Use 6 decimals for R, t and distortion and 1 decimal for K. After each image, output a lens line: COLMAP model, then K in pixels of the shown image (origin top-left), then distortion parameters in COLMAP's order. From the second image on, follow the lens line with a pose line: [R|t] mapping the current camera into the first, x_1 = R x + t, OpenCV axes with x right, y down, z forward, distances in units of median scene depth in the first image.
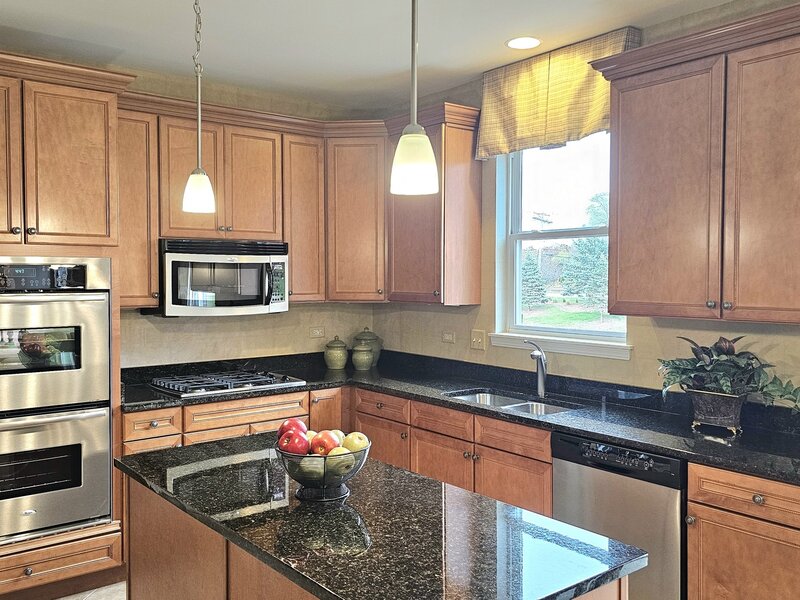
lens RADIAL K [[703.8, 0, 401.6], [0, 703.8, 299.1], [0, 0, 1]] dist [0.060931, -0.043674]
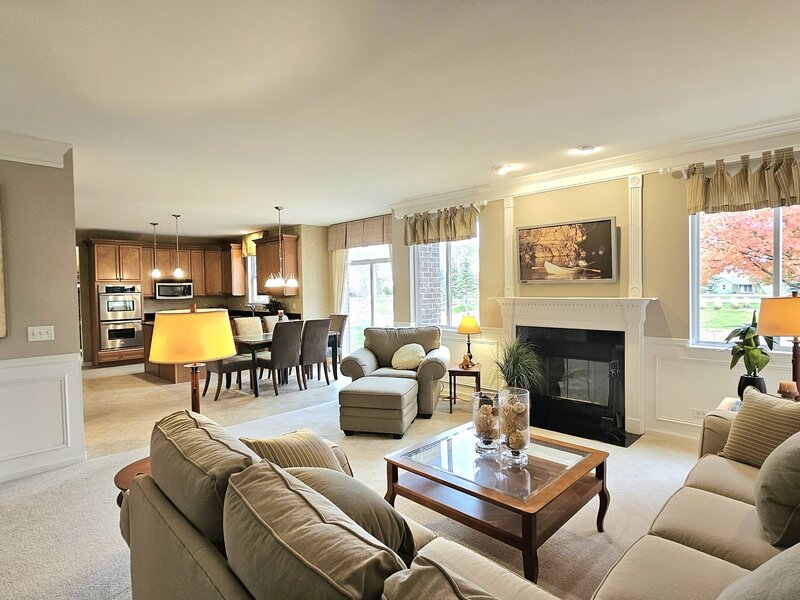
lens RADIAL K [[433.9, 0, 398.3], [0, 433.9, 300.7], [0, 0, 1]] dist [-0.001043, 0.001488]
pose [[0.991298, -0.022768, 0.129653, 0.689234], [0.023650, 0.999706, -0.005272, 0.077145], [-0.129495, 0.008293, 0.991545, -1.568650]]
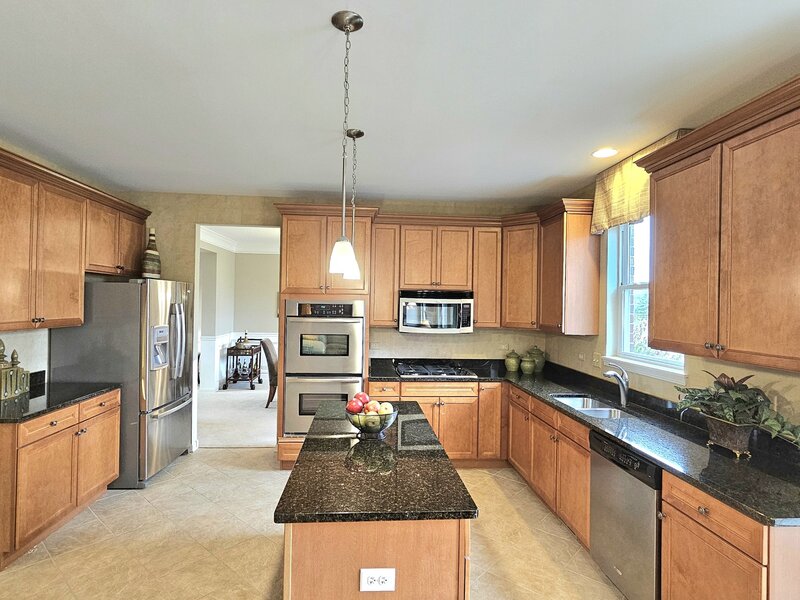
lens RADIAL K [[433.9, 0, 399.0], [0, 433.9, 303.8], [0, 0, 1]] dist [-0.001043, 0.001488]
pose [[0.829049, 0.015417, -0.558964, 0.297720], [-0.037703, 0.998886, -0.028370, -0.017177], [0.557904, 0.044595, 0.828706, 0.058016]]
